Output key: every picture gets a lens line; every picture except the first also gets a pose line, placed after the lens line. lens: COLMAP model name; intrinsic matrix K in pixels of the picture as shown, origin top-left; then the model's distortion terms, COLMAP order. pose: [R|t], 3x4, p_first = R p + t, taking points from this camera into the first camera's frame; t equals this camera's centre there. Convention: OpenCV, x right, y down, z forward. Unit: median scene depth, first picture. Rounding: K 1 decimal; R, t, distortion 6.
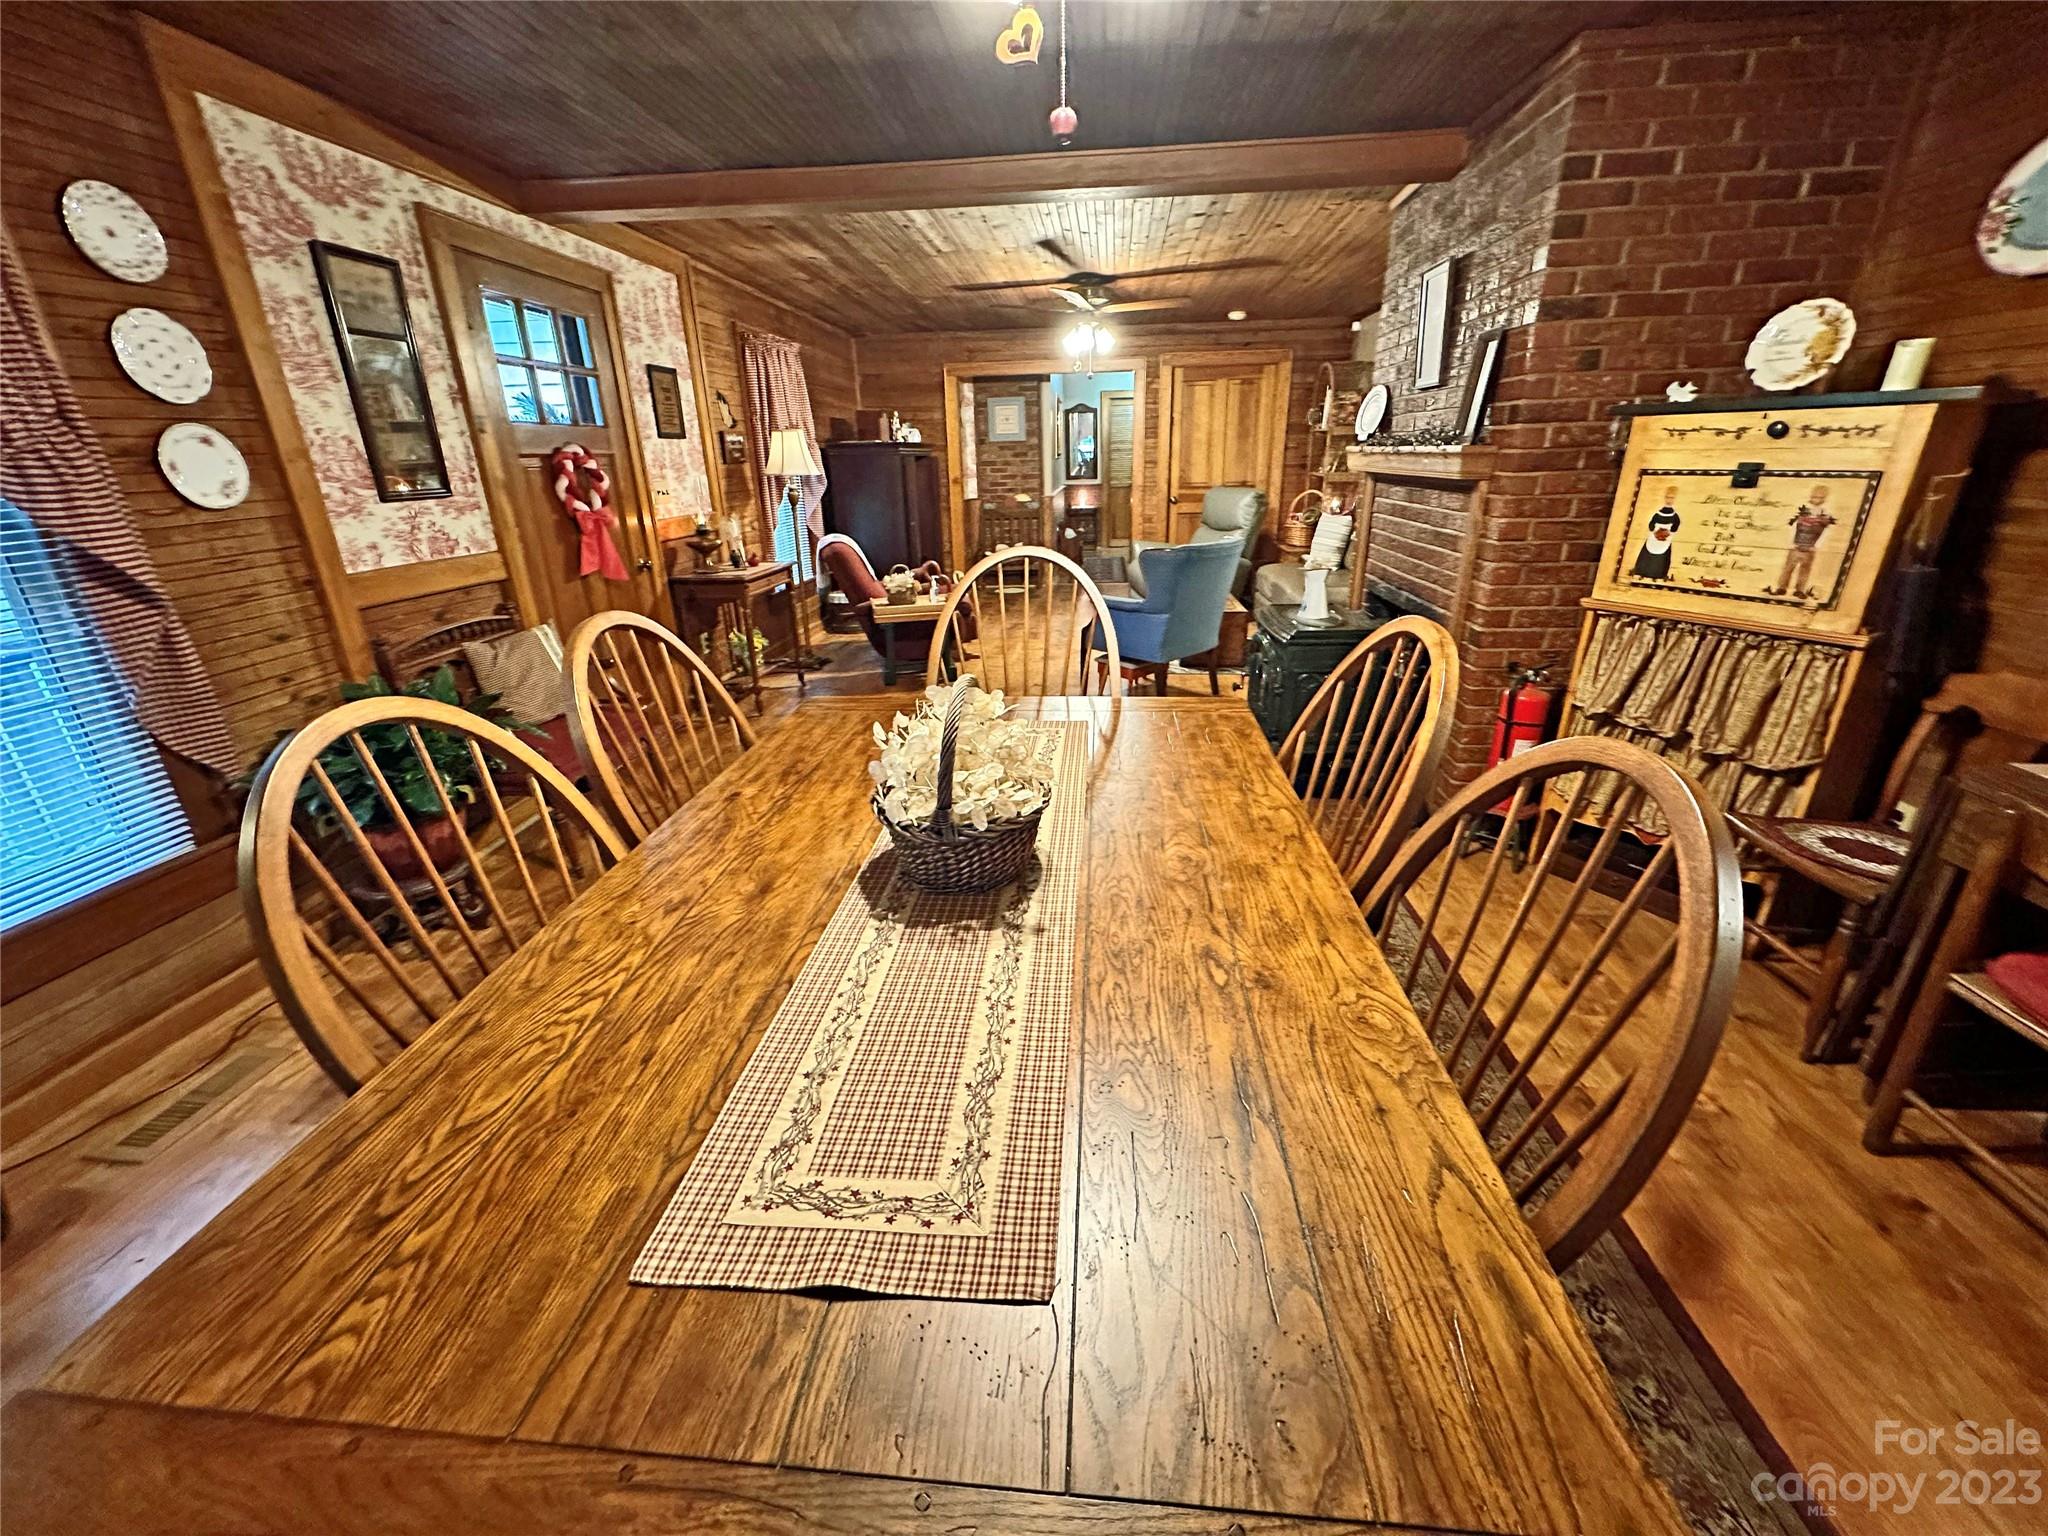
lens RADIAL K [[821.5, 0, 1026.5], [0, 821.5, 771.4], [0, 0, 1]] dist [-0.000879, 0.000652]
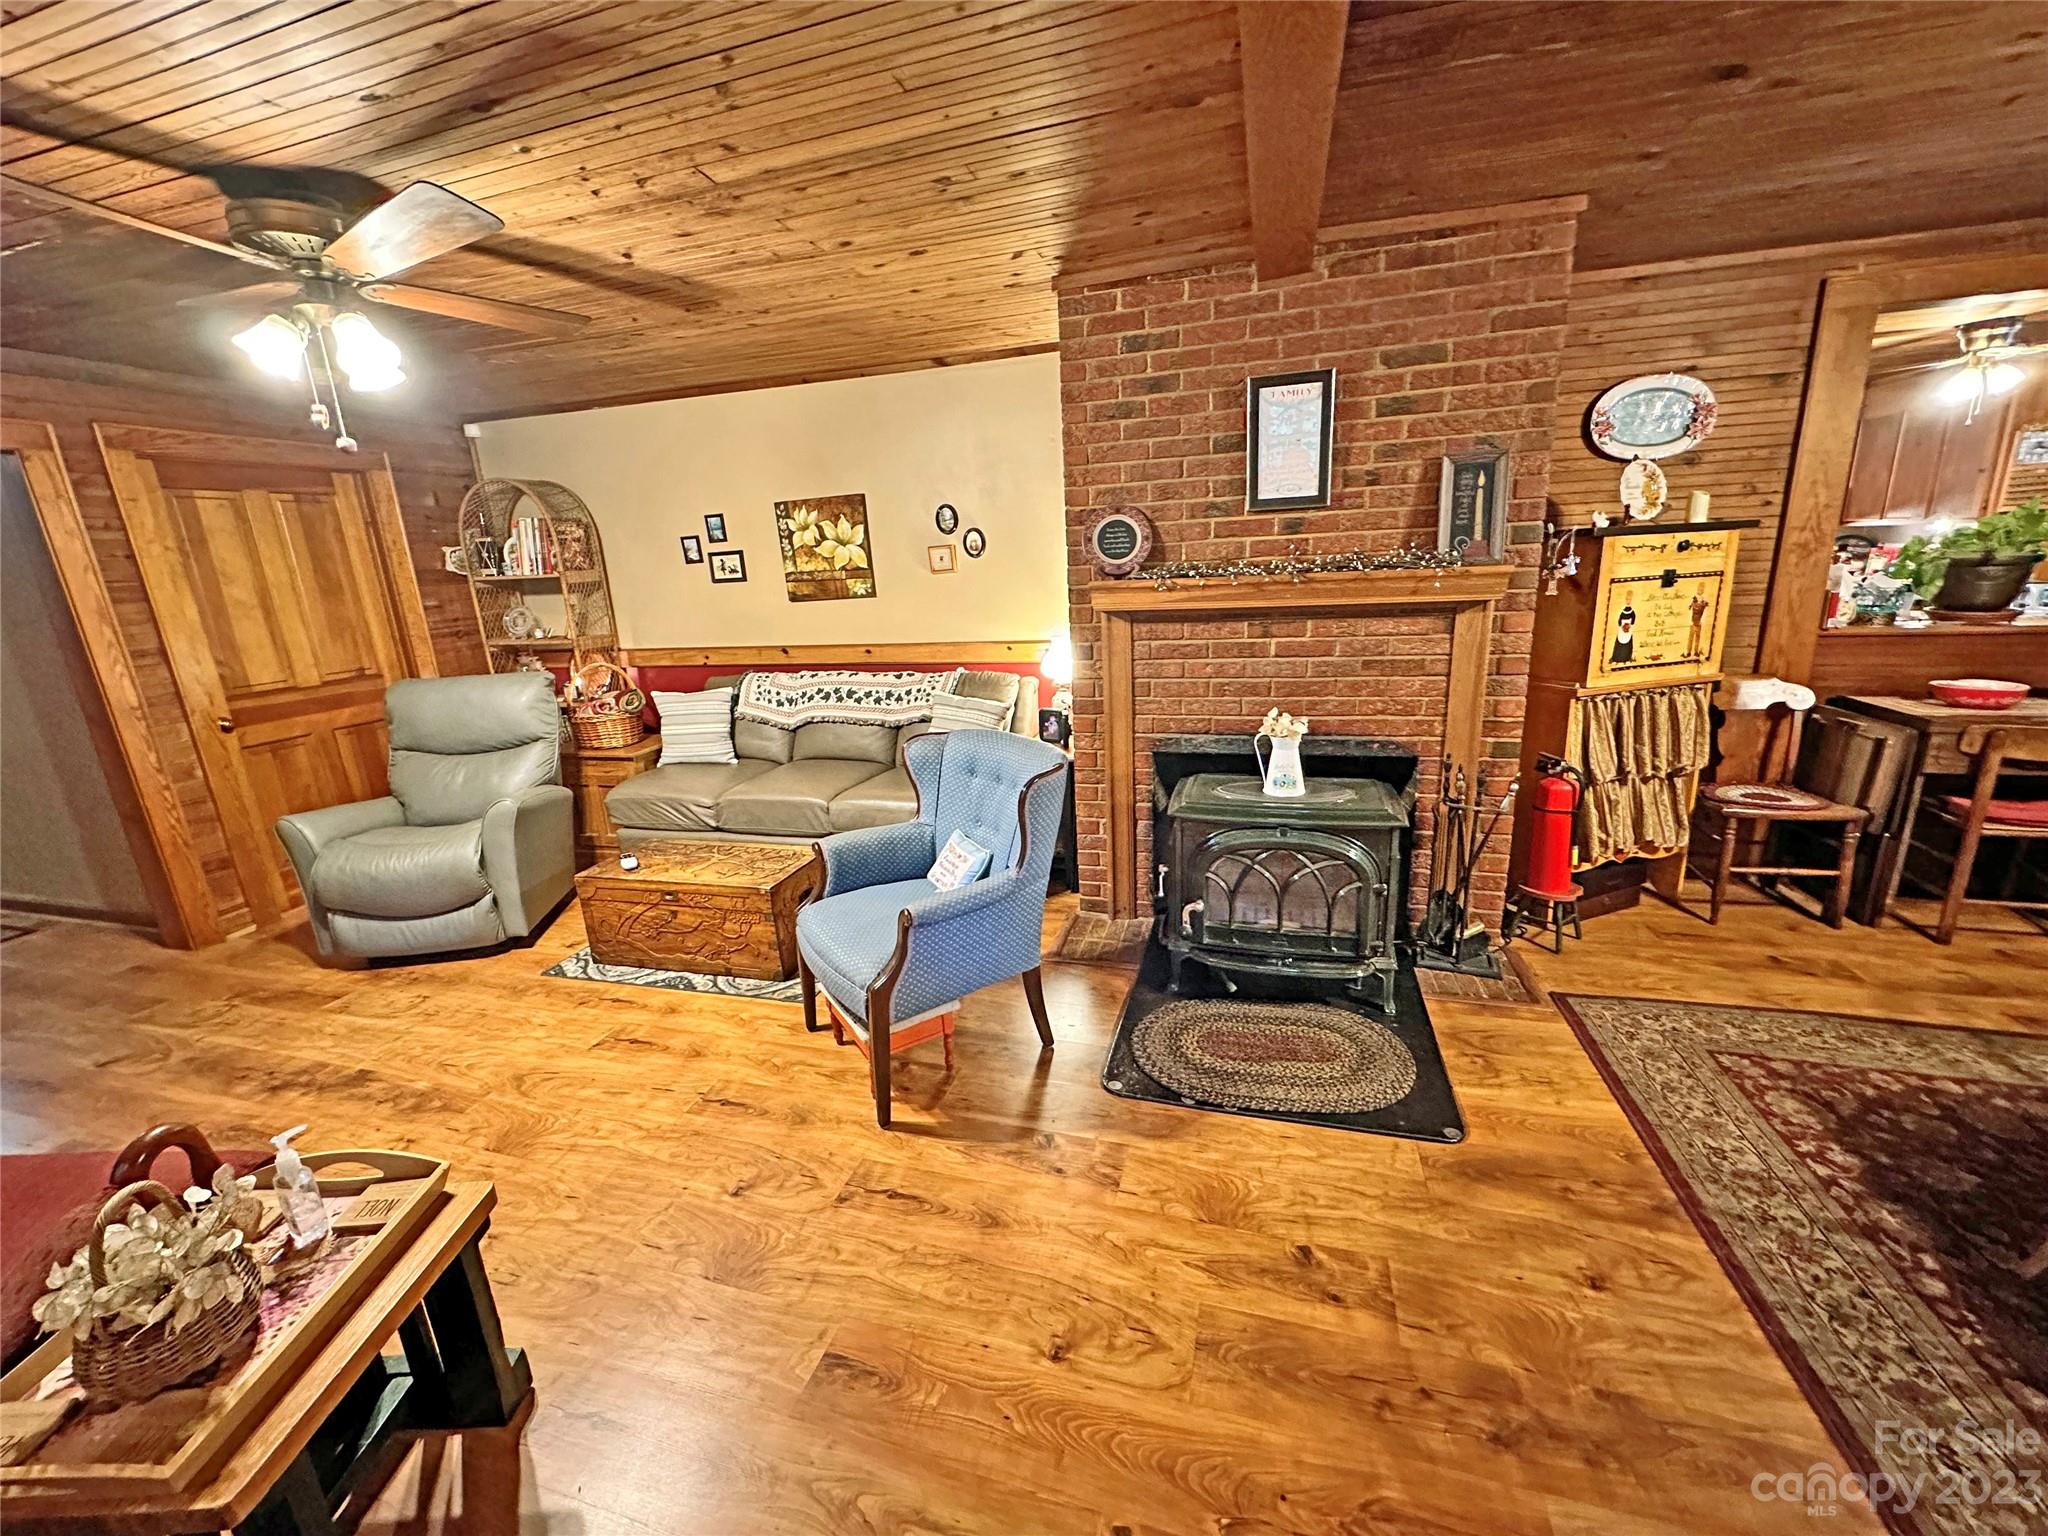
lens RADIAL K [[821.5, 0, 1033.3], [0, 821.5, 767.0], [0, 0, 1]] dist [-0.000879, 0.000652]
pose [[0.192684, -0.236210, 0.952406, -0.555600], [0.399672, 0.905328, 0.143675, -0.563639], [-0.896178, 0.352967, 0.268849, 1.372727]]
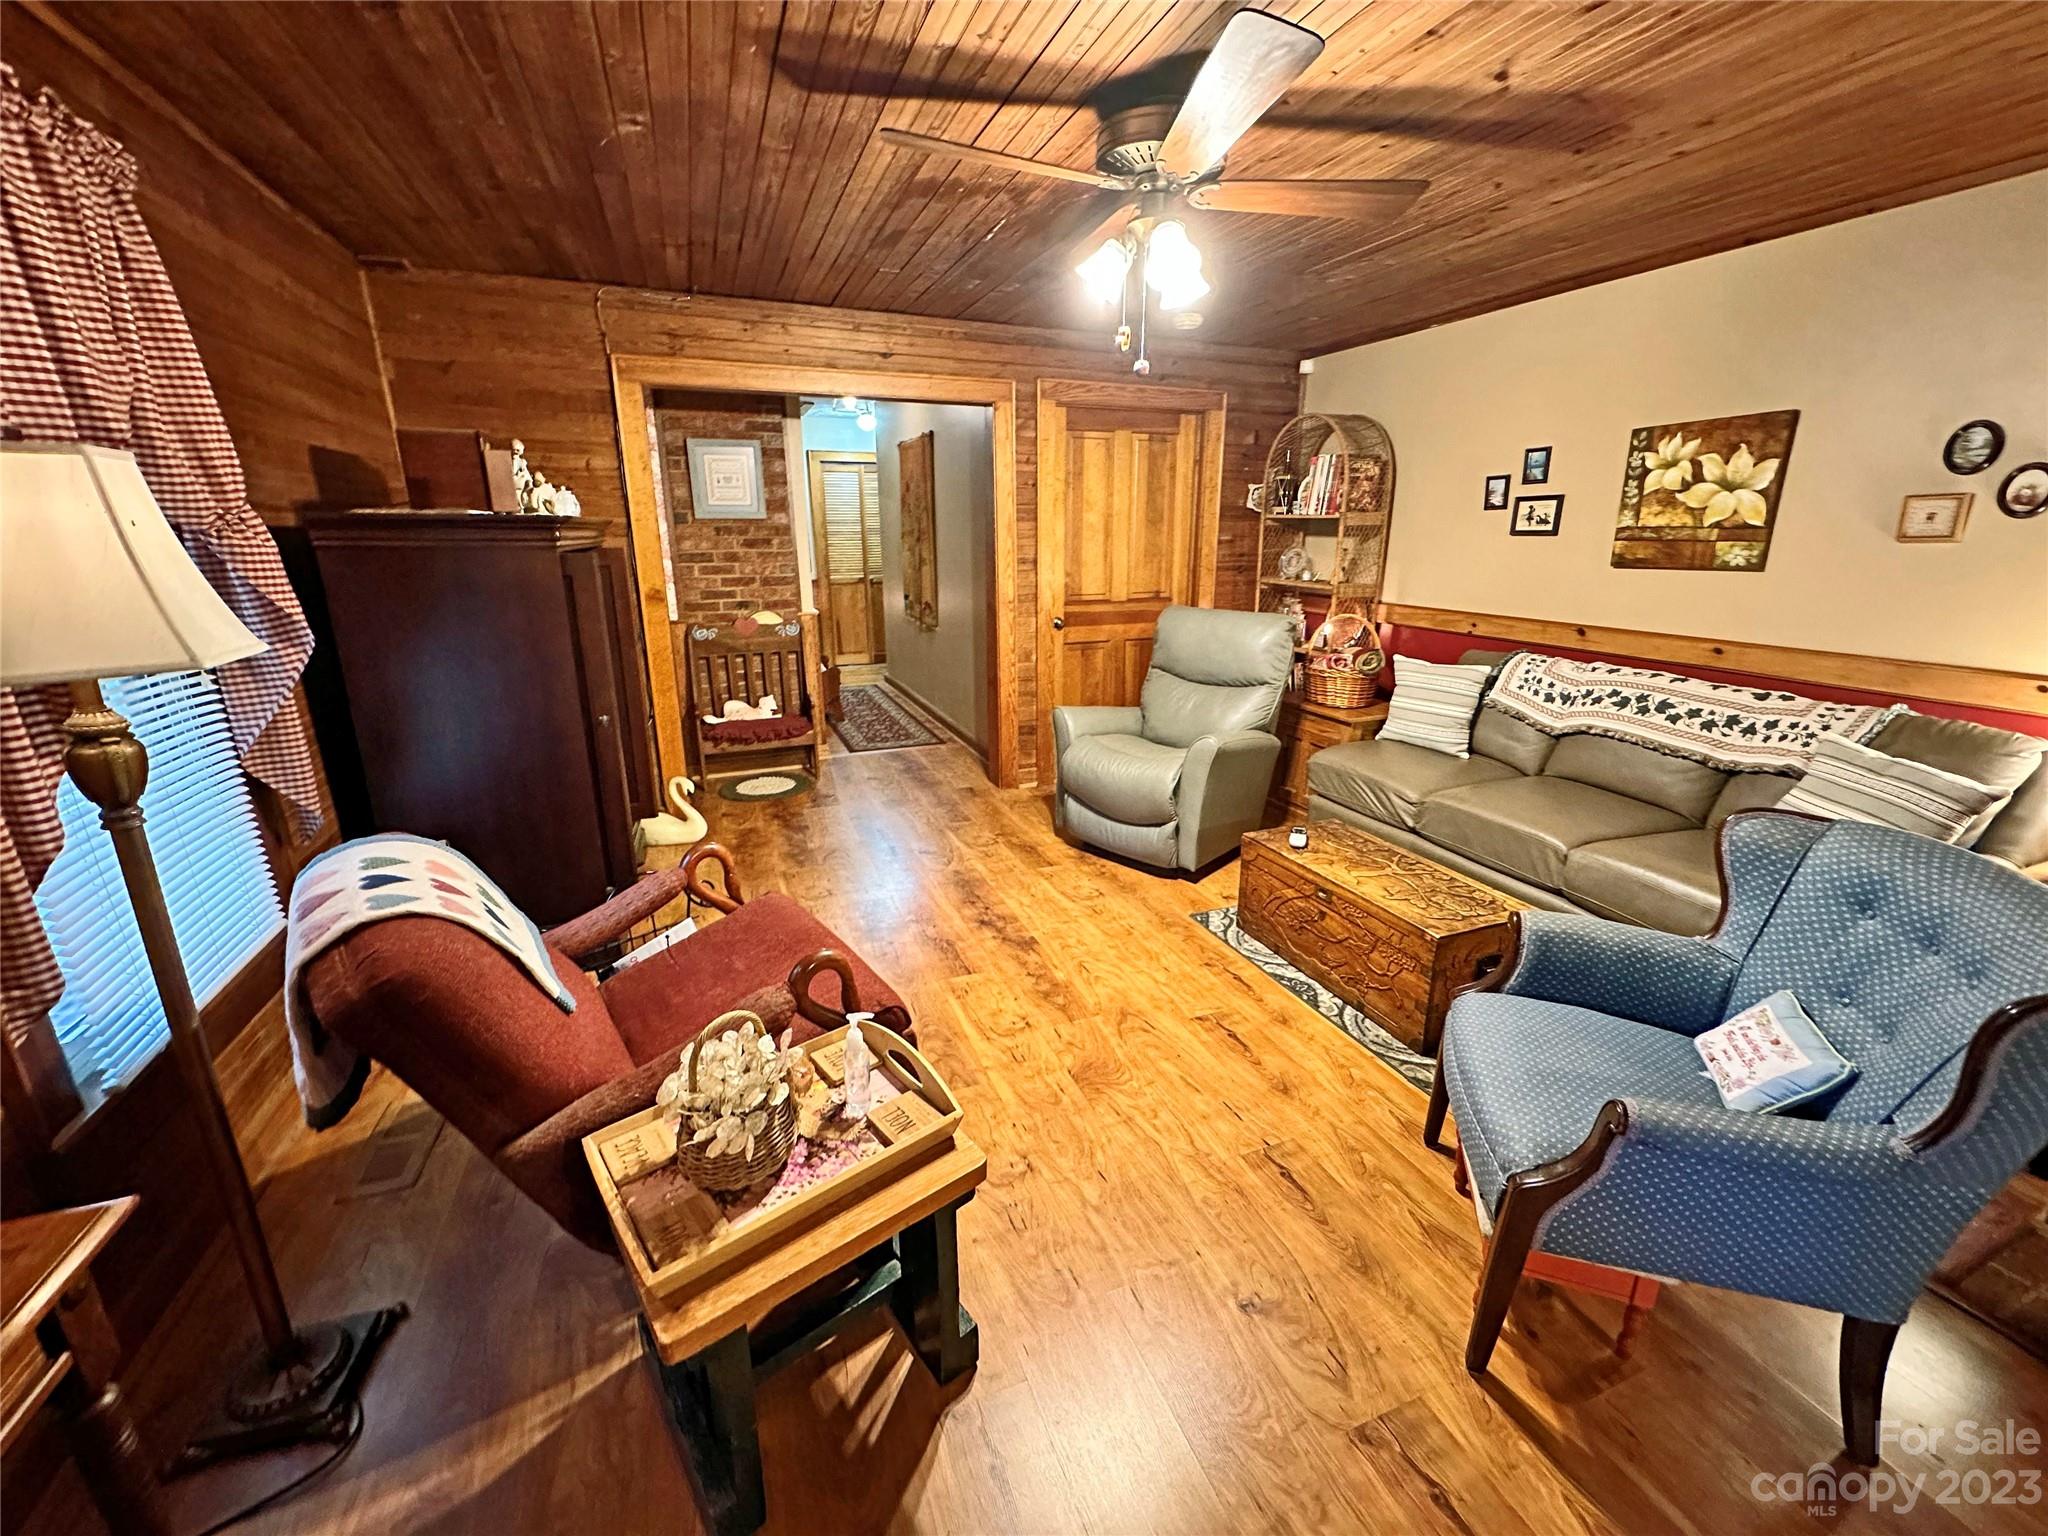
lens RADIAL K [[821.5, 0, 1021.1], [0, 821.5, 765.4], [0, 0, 1]] dist [-0.000879, 0.000652]
pose [[0.893872, -0.103136, 0.436298, -0.339533], [0.142888, 0.987967, -0.059199, -0.585121], [-0.424942, 0.115258, 0.897853, 1.451234]]
